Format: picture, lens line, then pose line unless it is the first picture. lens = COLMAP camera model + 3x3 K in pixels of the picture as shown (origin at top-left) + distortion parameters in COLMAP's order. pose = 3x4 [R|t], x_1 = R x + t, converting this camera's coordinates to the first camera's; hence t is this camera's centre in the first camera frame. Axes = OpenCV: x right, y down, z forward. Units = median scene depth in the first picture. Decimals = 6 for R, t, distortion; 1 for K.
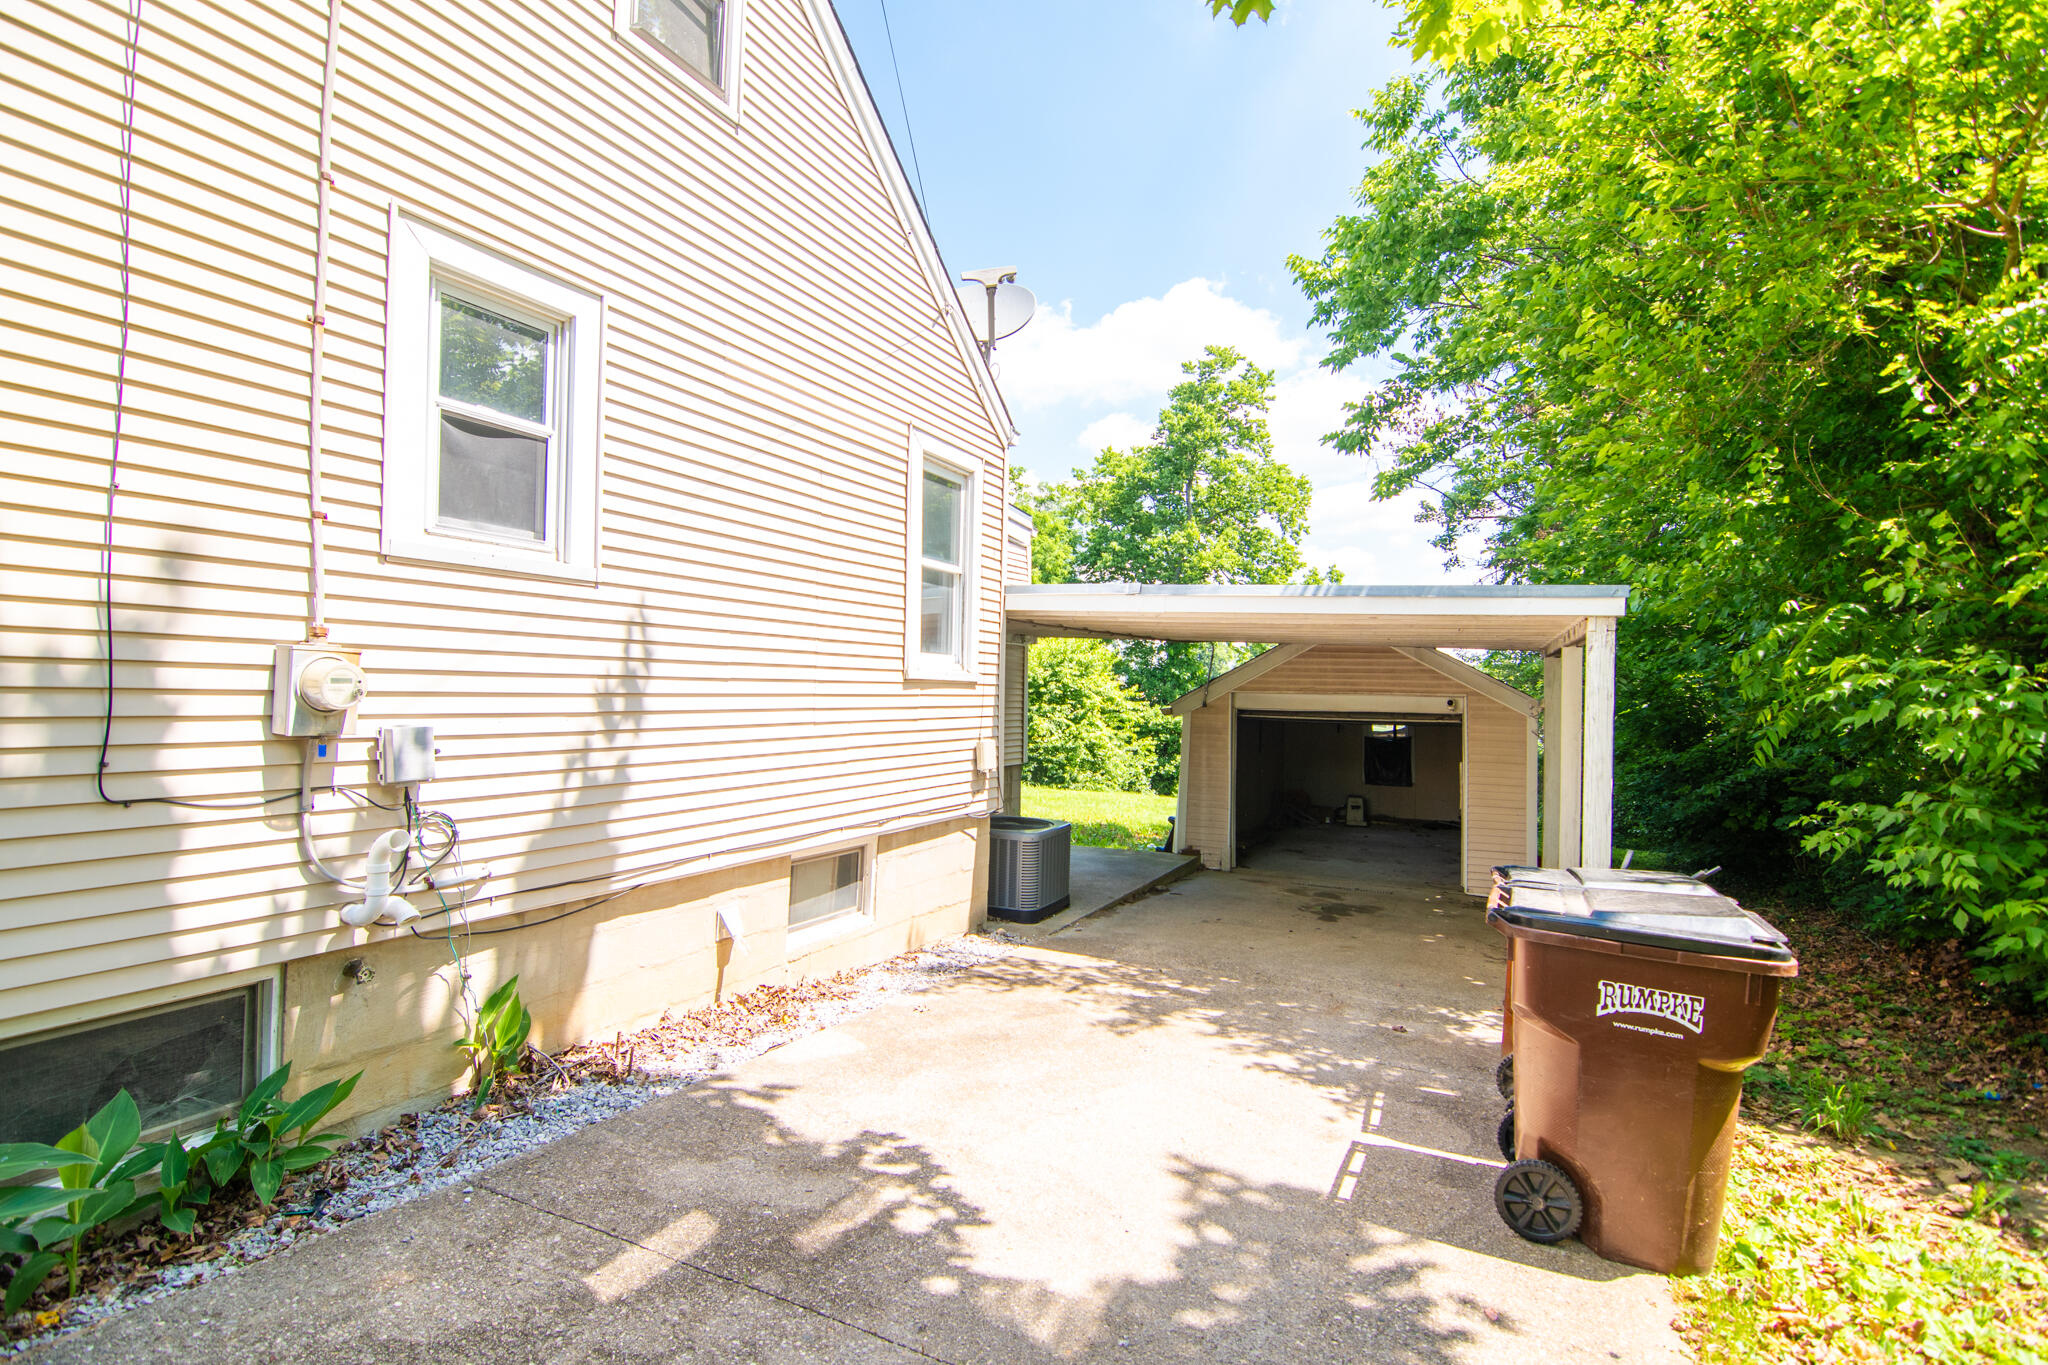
lens RADIAL K [[987.3, 0, 1024.4], [0, 987.3, 675.0], [0, 0, 1]] dist [-0.005342, -0.005281]
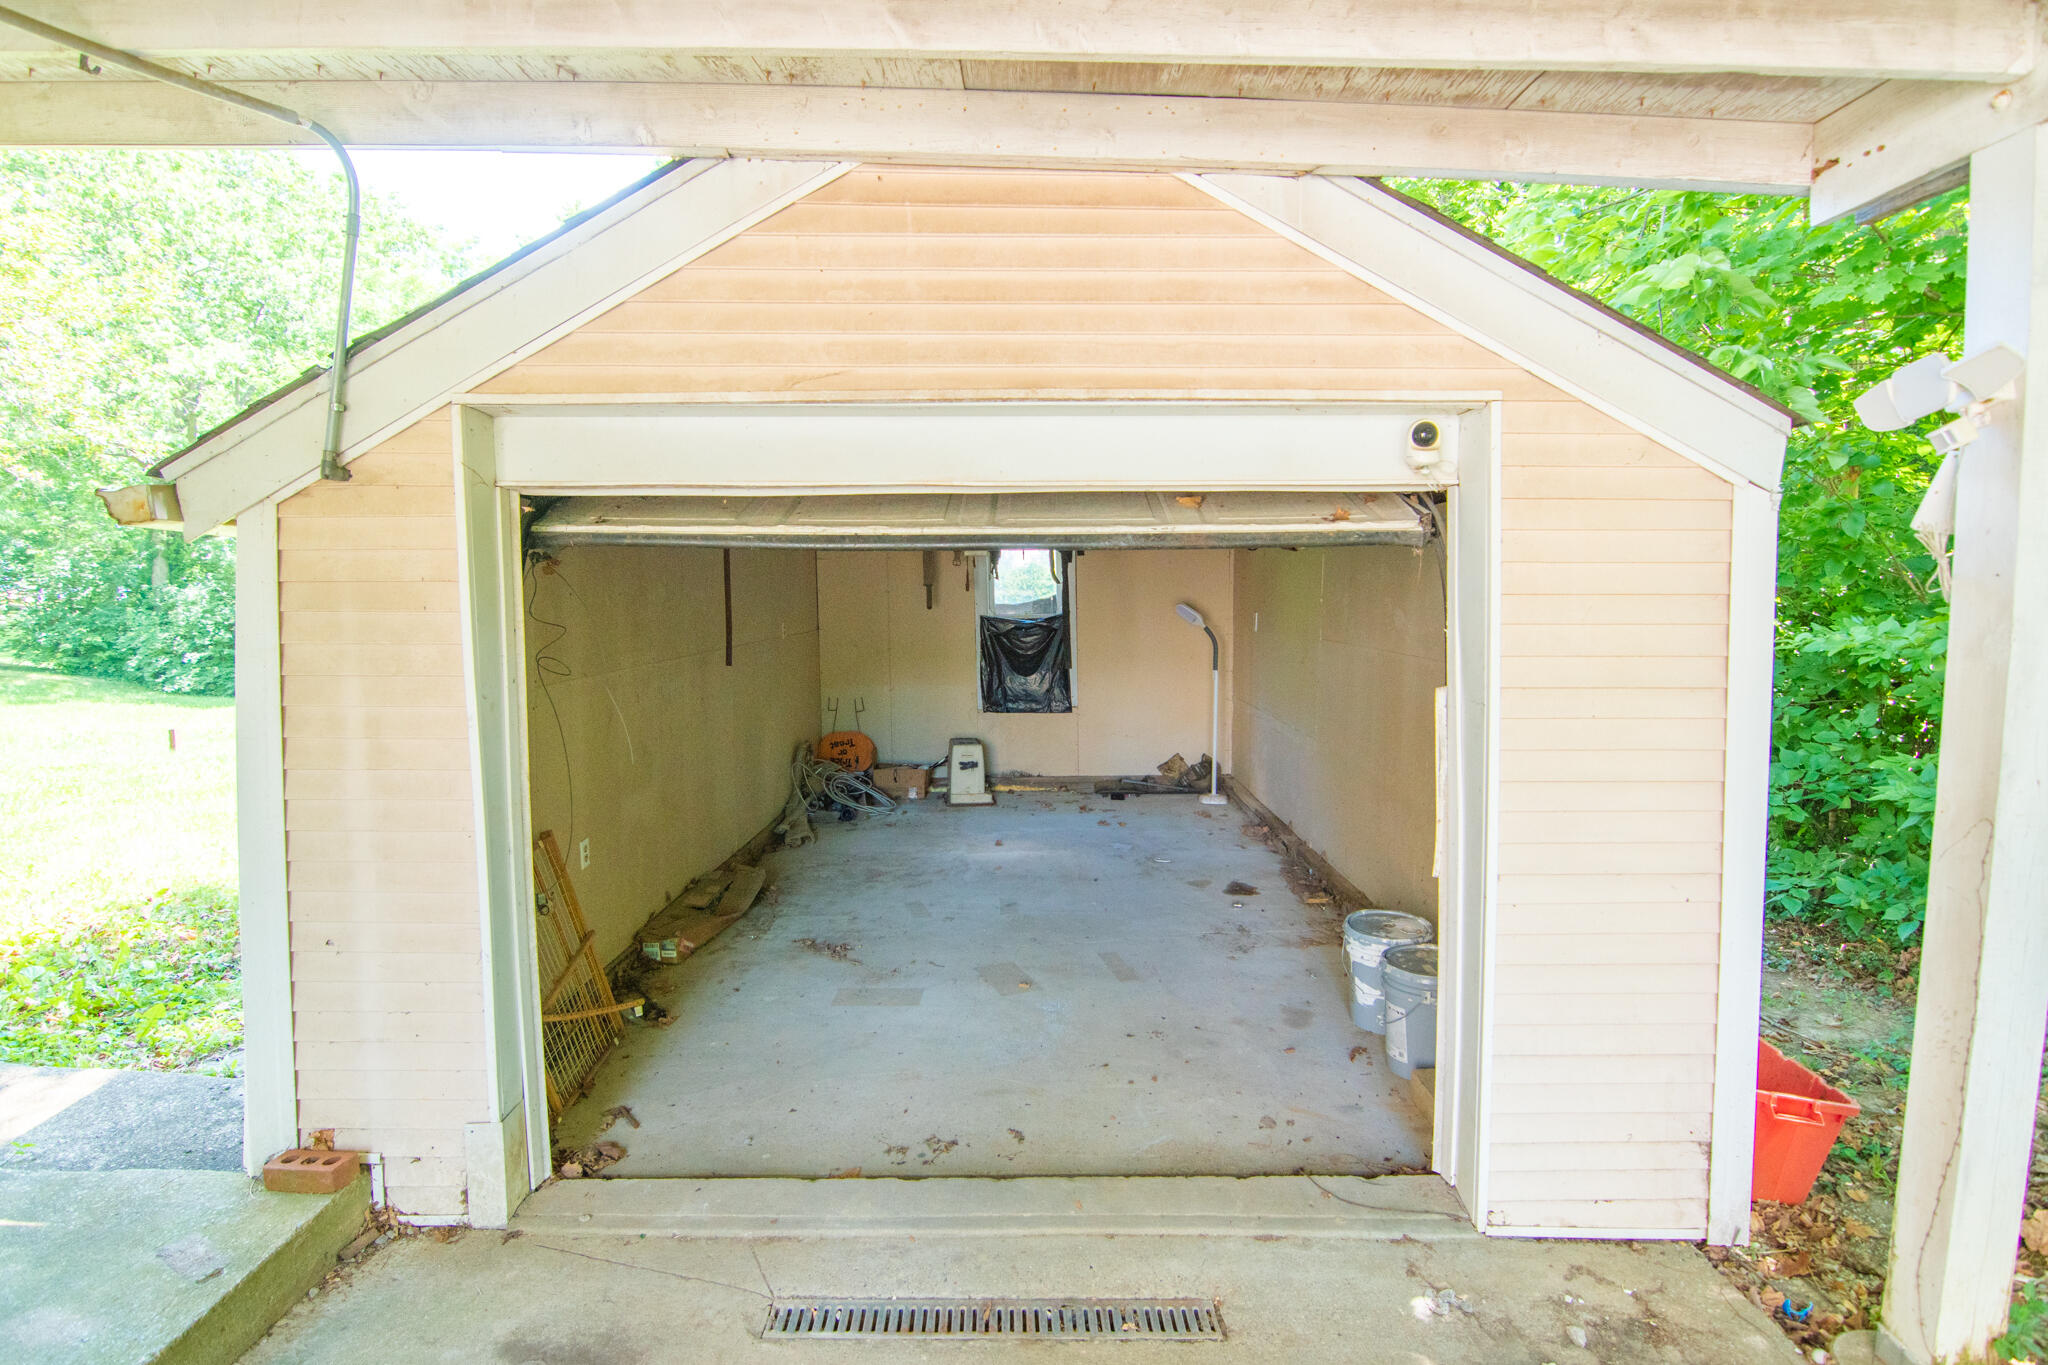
lens RADIAL K [[1048.6, 0, 1034.2], [0, 1048.6, 686.3], [0, 0, 1]] dist [-0.025848, -0.000816]
pose [[0.911083, -0.060659, 0.407736, 0.080324], [0.012939, 0.992835, 0.118791, 0.018517], [-0.412020, -0.102952, 0.905340, 0.265661]]
